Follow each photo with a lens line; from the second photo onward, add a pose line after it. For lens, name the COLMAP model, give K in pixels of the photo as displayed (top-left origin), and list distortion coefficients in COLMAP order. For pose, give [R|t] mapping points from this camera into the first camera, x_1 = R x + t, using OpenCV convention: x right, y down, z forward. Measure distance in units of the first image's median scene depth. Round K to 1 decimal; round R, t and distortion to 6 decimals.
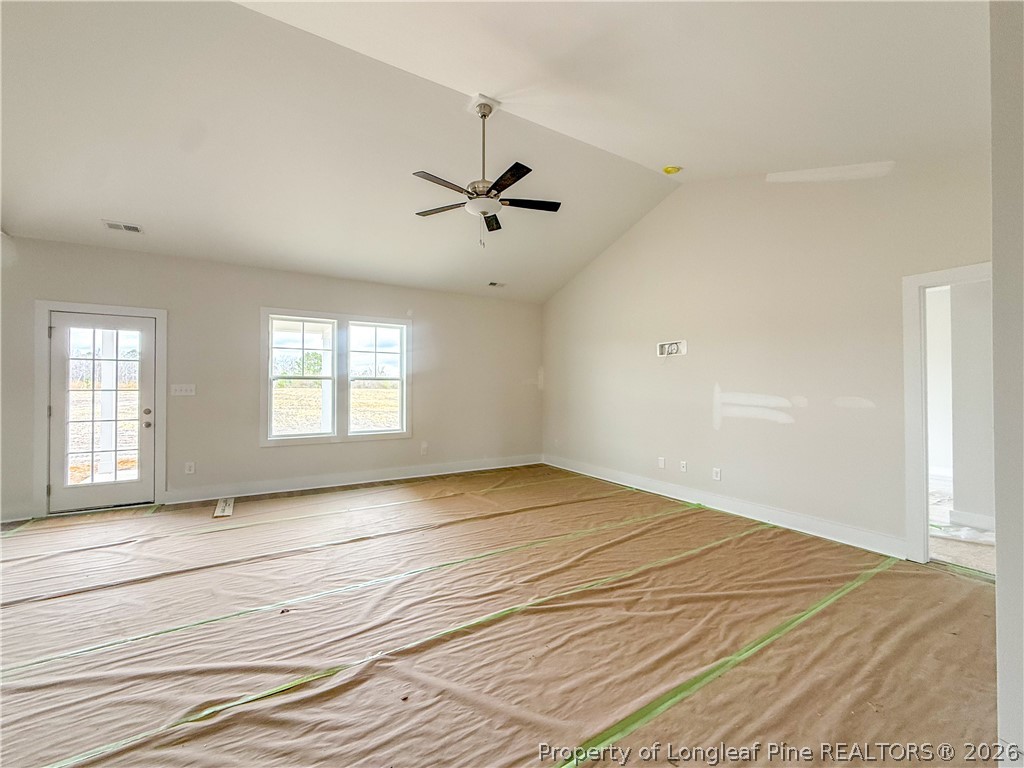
lens RADIAL K [[411.7, 0, 510.4], [0, 411.7, 383.2], [0, 0, 1]] dist [-0.000646, 0.000335]
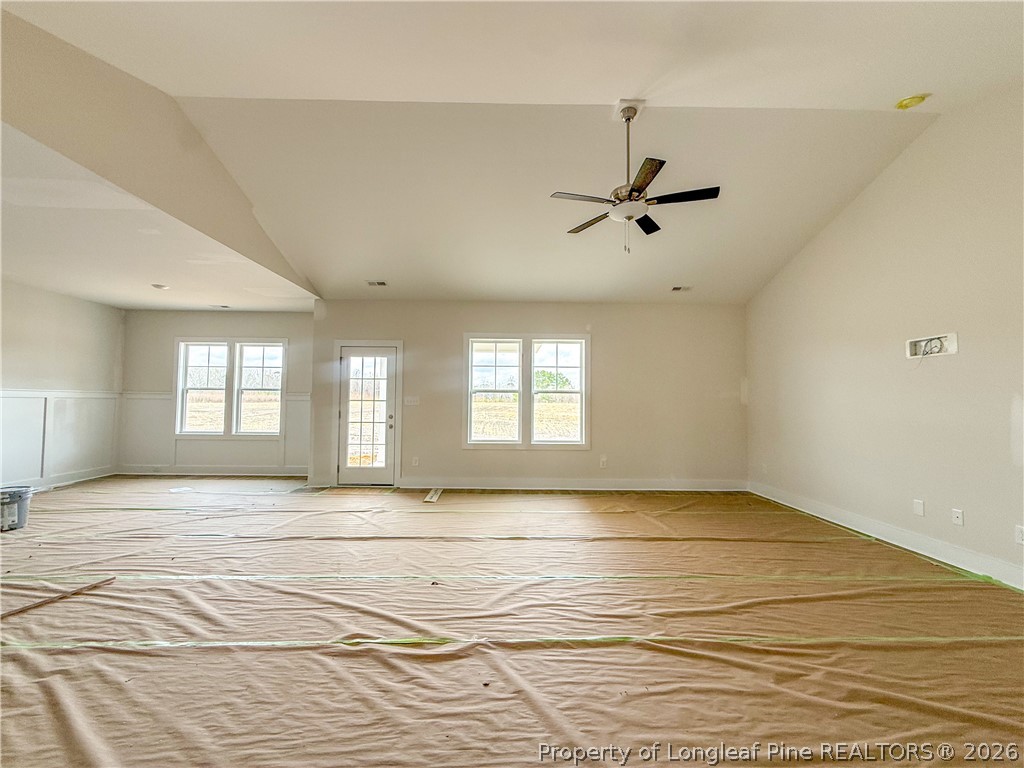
lens RADIAL K [[411.7, 0, 510.4], [0, 411.7, 383.2], [0, 0, 1]] dist [-0.000646, 0.000335]
pose [[0.864942, -0.016015, -0.501617, 0.173988], [-0.002399, 0.999347, -0.036042, 0.009805], [0.501867, 0.032377, 0.864339, 0.039388]]
